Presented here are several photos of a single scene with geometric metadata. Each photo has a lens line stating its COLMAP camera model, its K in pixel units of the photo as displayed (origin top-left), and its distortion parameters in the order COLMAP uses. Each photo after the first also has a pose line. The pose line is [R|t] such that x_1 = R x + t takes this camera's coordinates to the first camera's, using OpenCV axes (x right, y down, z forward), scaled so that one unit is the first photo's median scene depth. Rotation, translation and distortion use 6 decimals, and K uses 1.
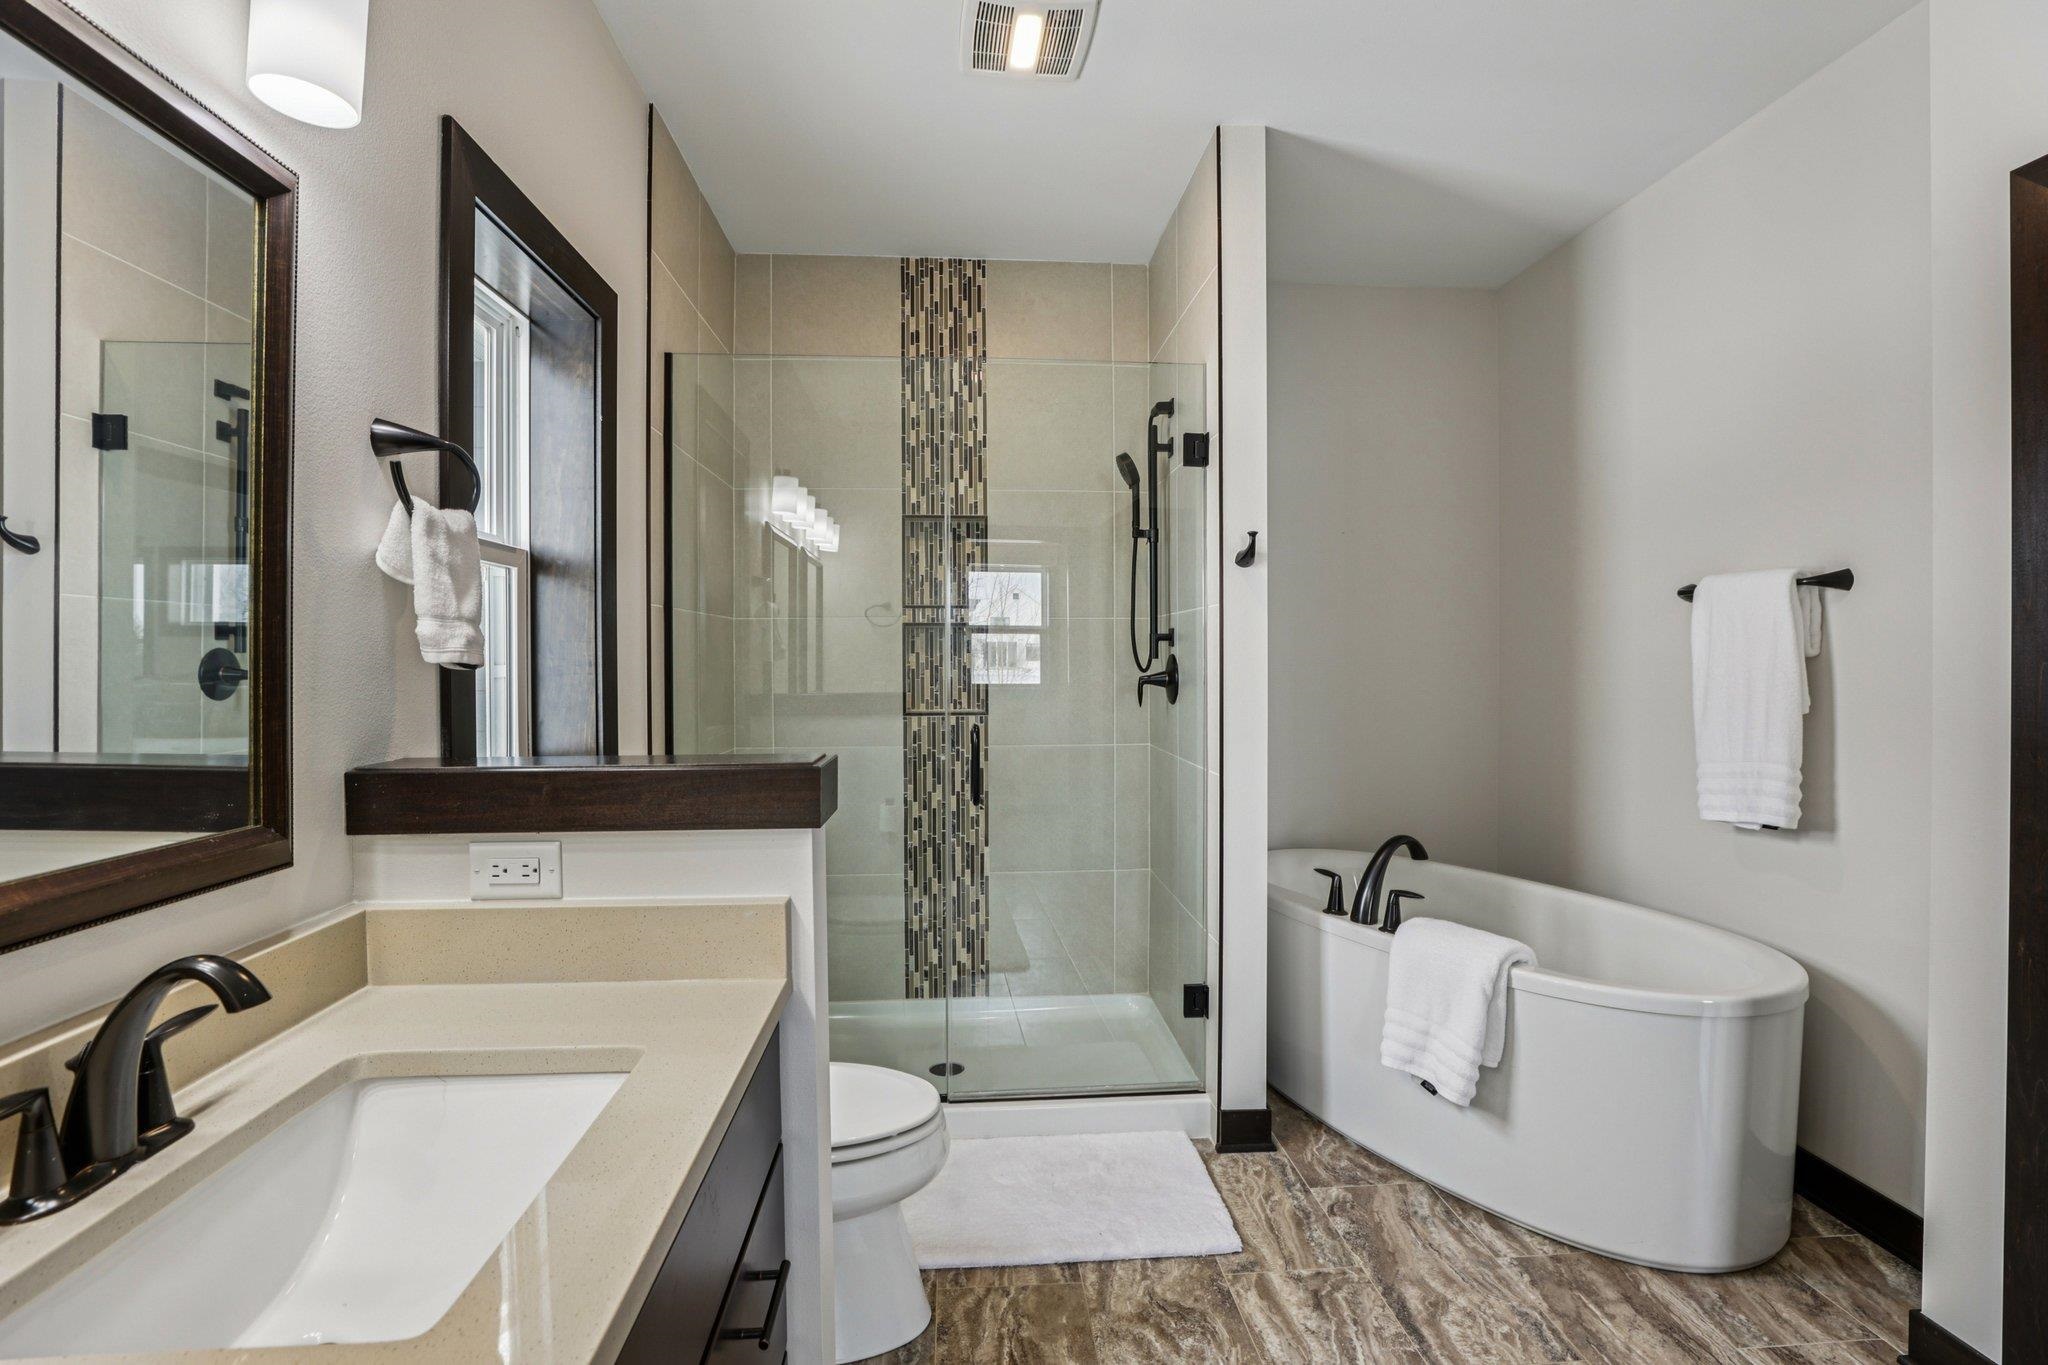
lens RADIAL K [[932.3, 0, 1019.1], [0, 932.3, 669.0], [0, 0, 1]] dist [-0.036903, 0.000810]
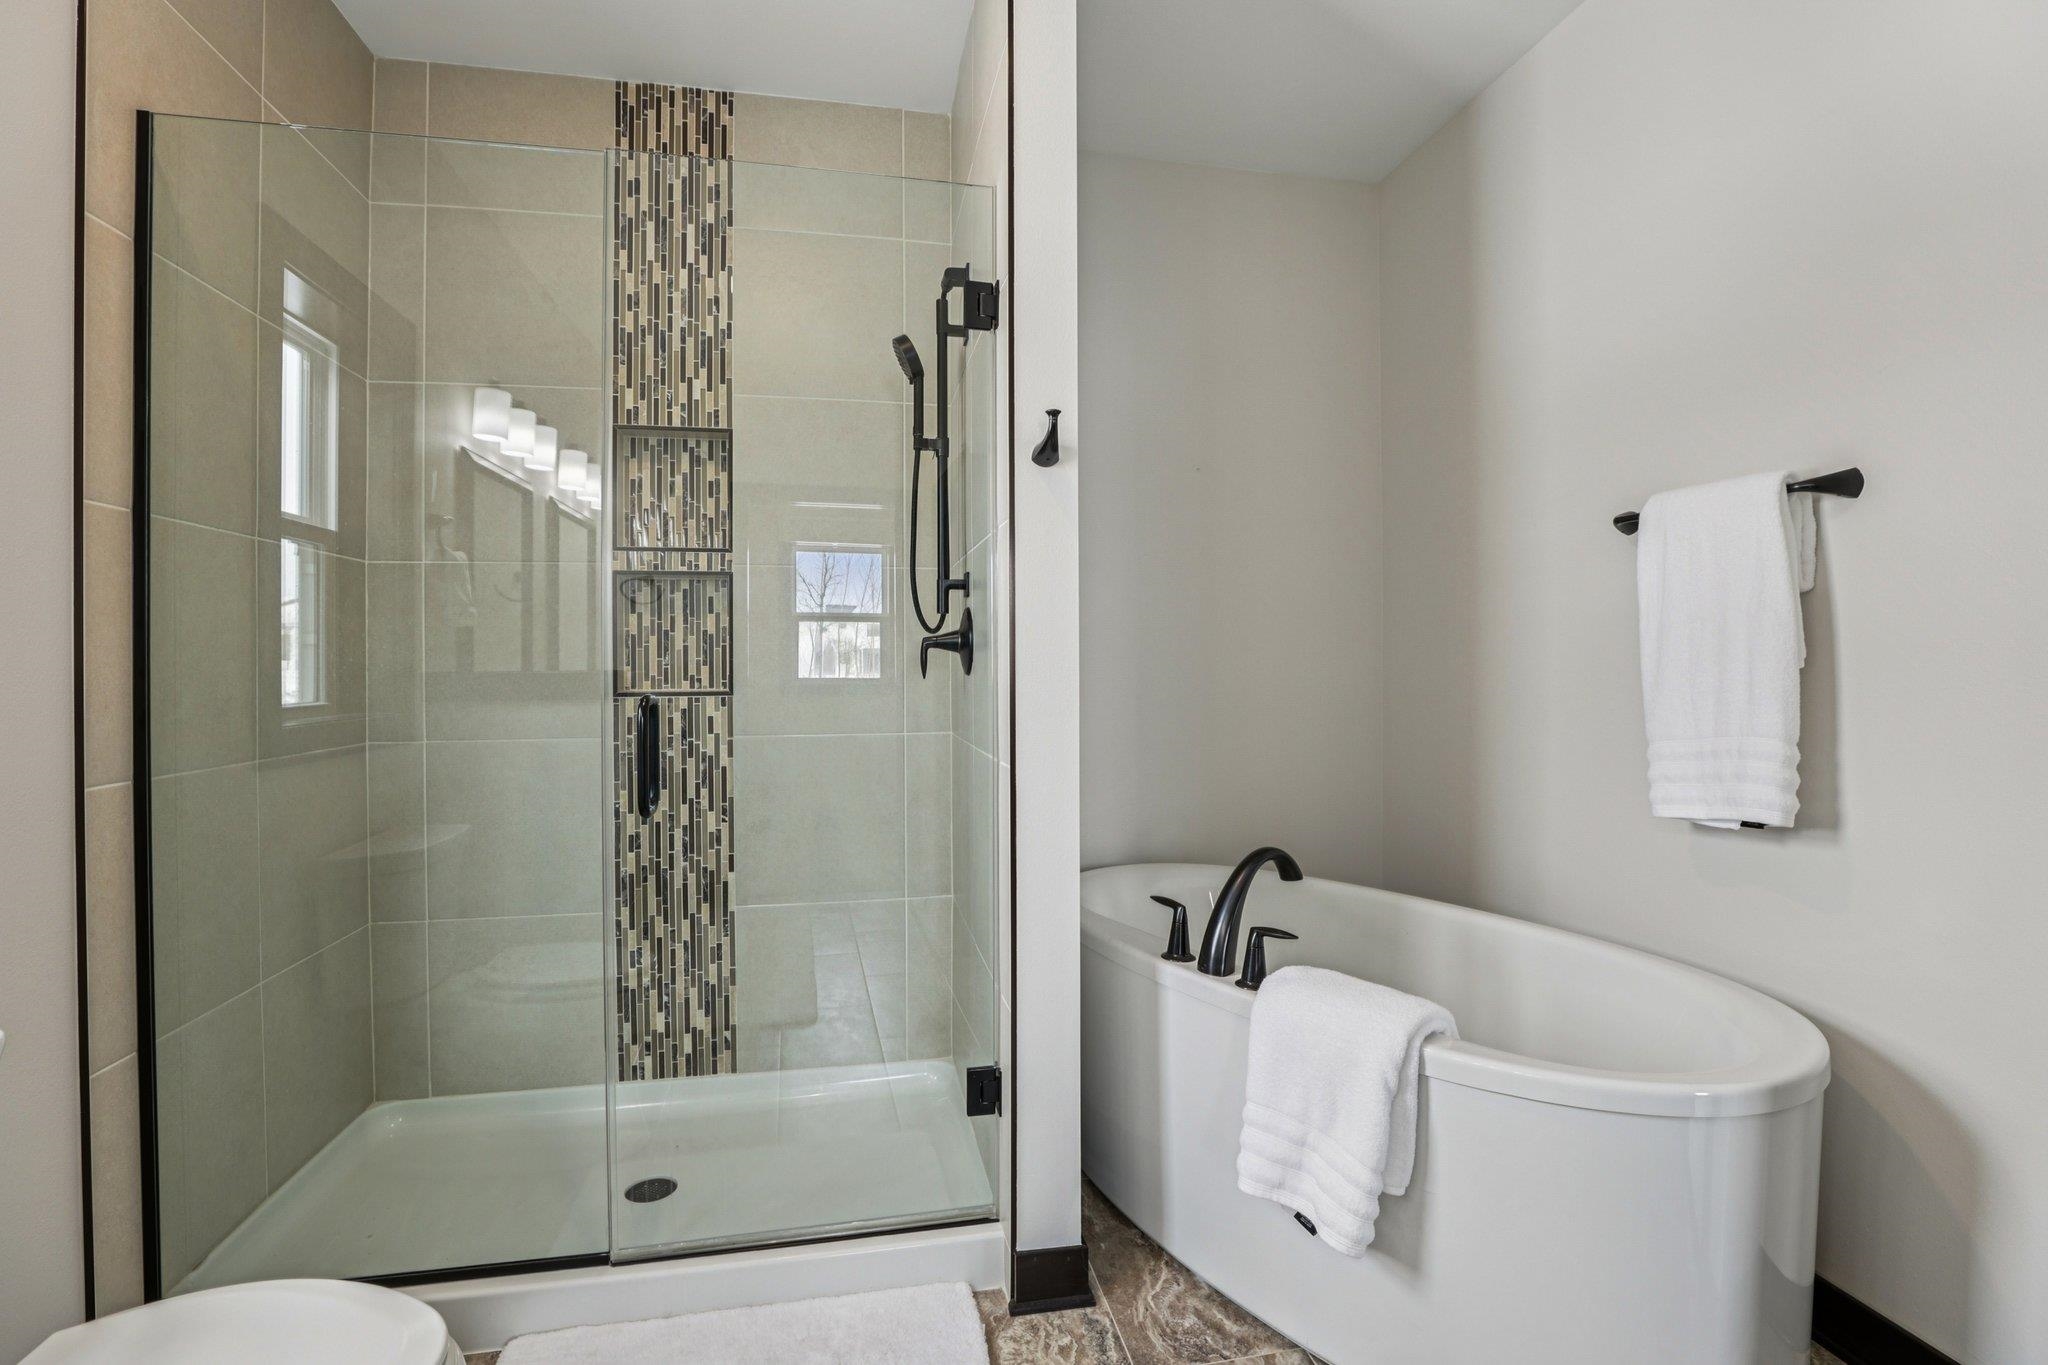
lens RADIAL K [[932.3, 0, 1020.7], [0, 932.3, 673.0], [0, 0, 1]] dist [-0.036903, 0.000810]
pose [[0.992082, -0.004213, 0.125518, 0.127413], [0.004365, 0.999990, -0.000930, 0.041774], [-0.125512, 0.001470, 0.992091, 0.292993]]
